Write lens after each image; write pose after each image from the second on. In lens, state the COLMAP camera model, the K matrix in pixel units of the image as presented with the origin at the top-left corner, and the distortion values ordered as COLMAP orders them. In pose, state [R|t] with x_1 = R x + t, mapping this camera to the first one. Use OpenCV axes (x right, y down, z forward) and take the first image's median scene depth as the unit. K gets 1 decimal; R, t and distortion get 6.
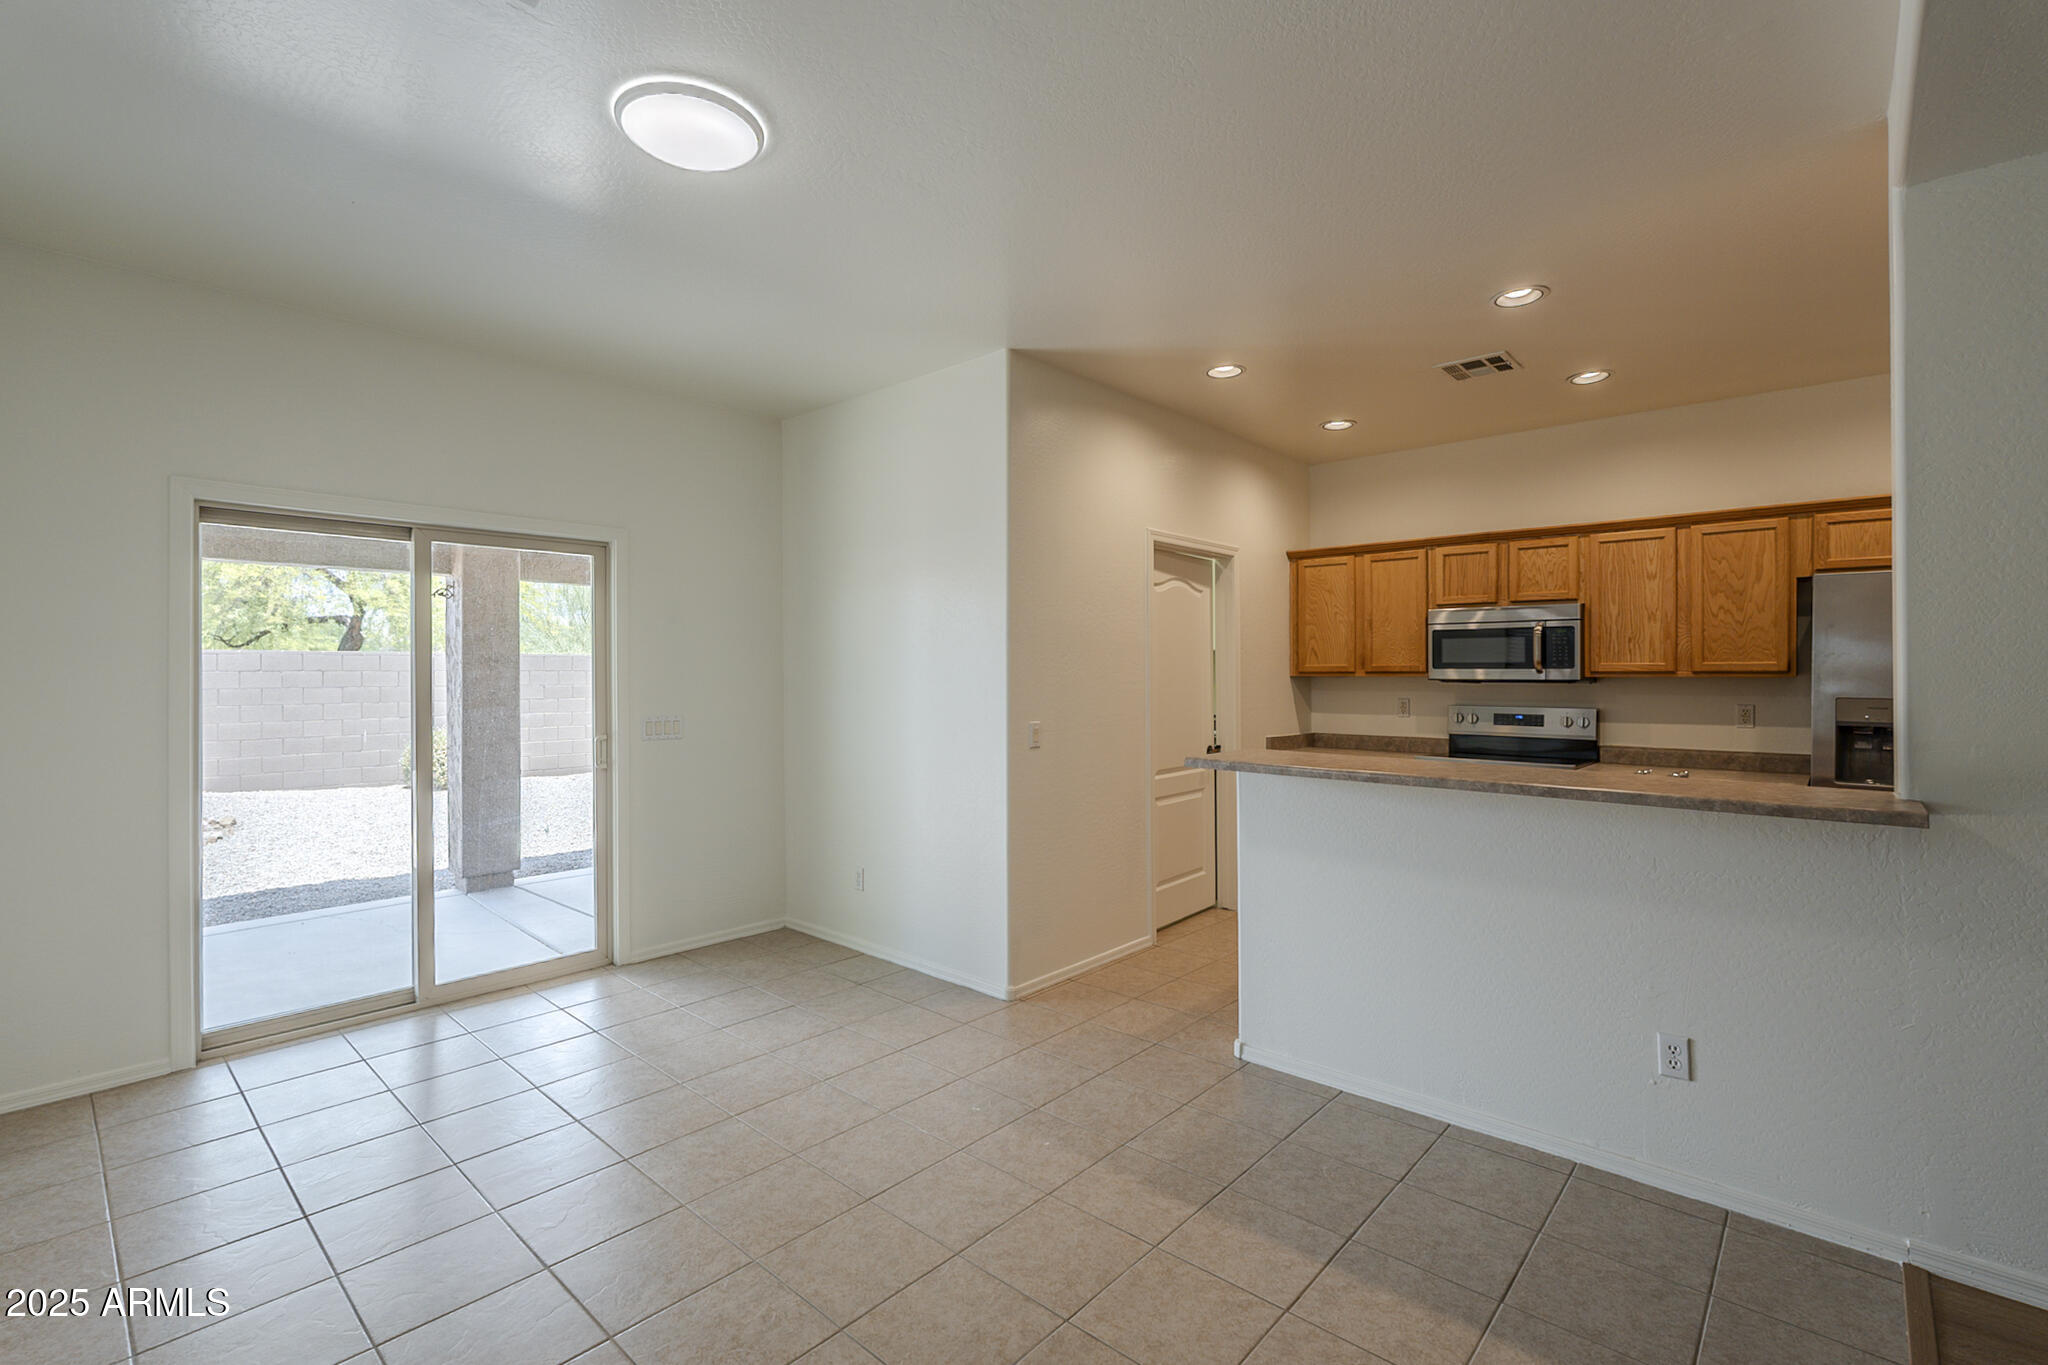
lens RADIAL K [[903.5, 0, 1030.1], [0, 903.5, 676.2], [0, 0, 1]] dist [-0.004567, 0.000099]
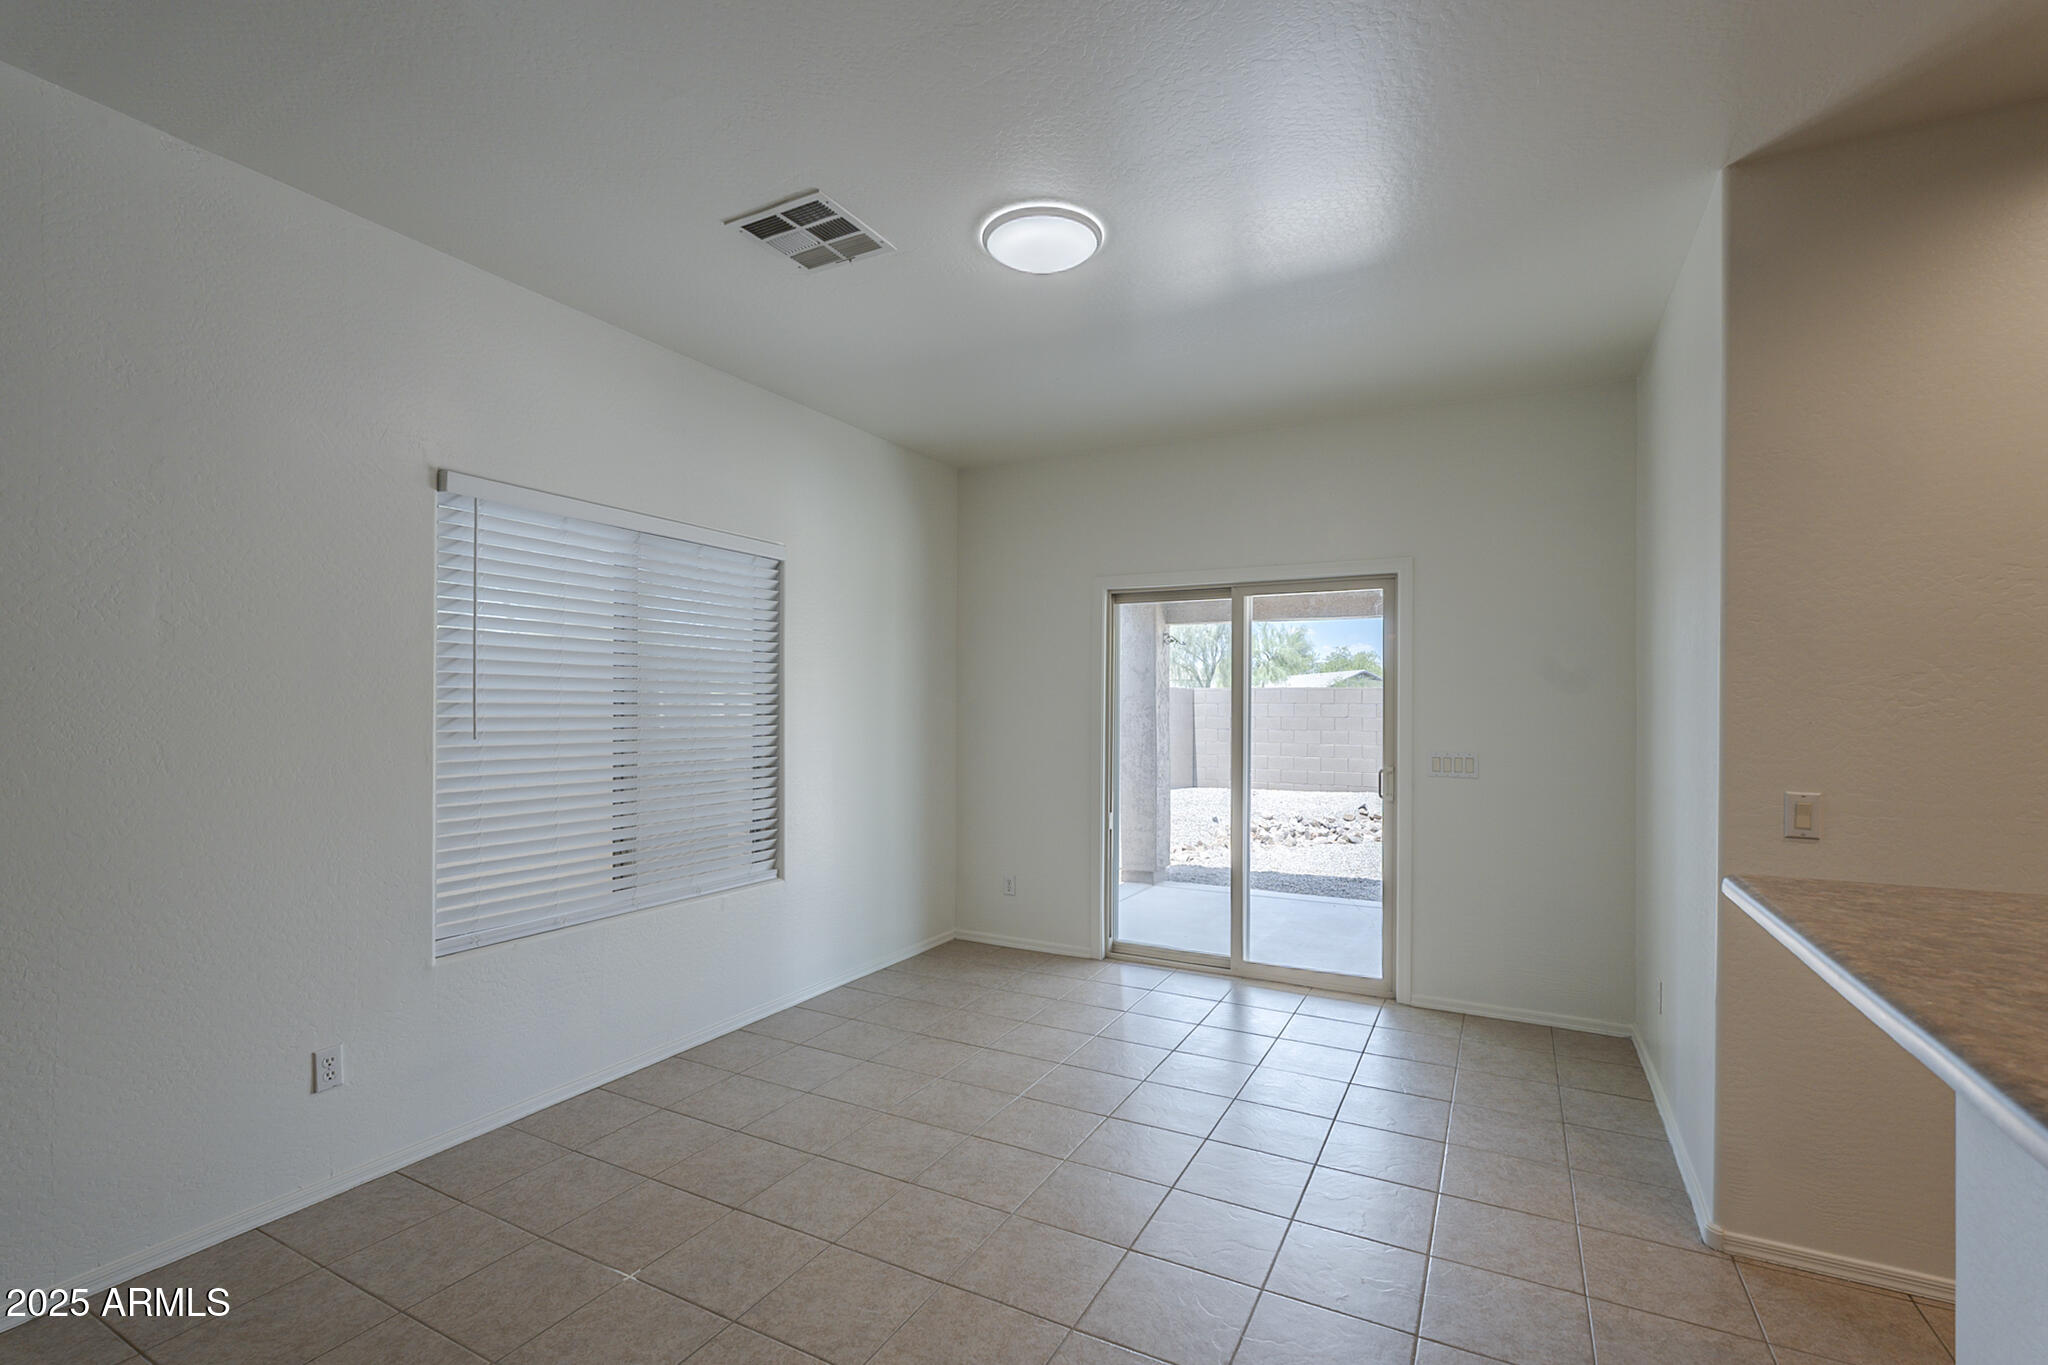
lens RADIAL K [[903.5, 0, 1005.6], [0, 903.5, 707.0], [0, 0, 1]] dist [-0.004567, 0.000099]
pose [[0.240174, 0.004524, -0.970719, 0.388243], [-0.009411, 0.999953, 0.002332, 0.000479], [0.970684, 0.008576, 0.240205, 0.343234]]
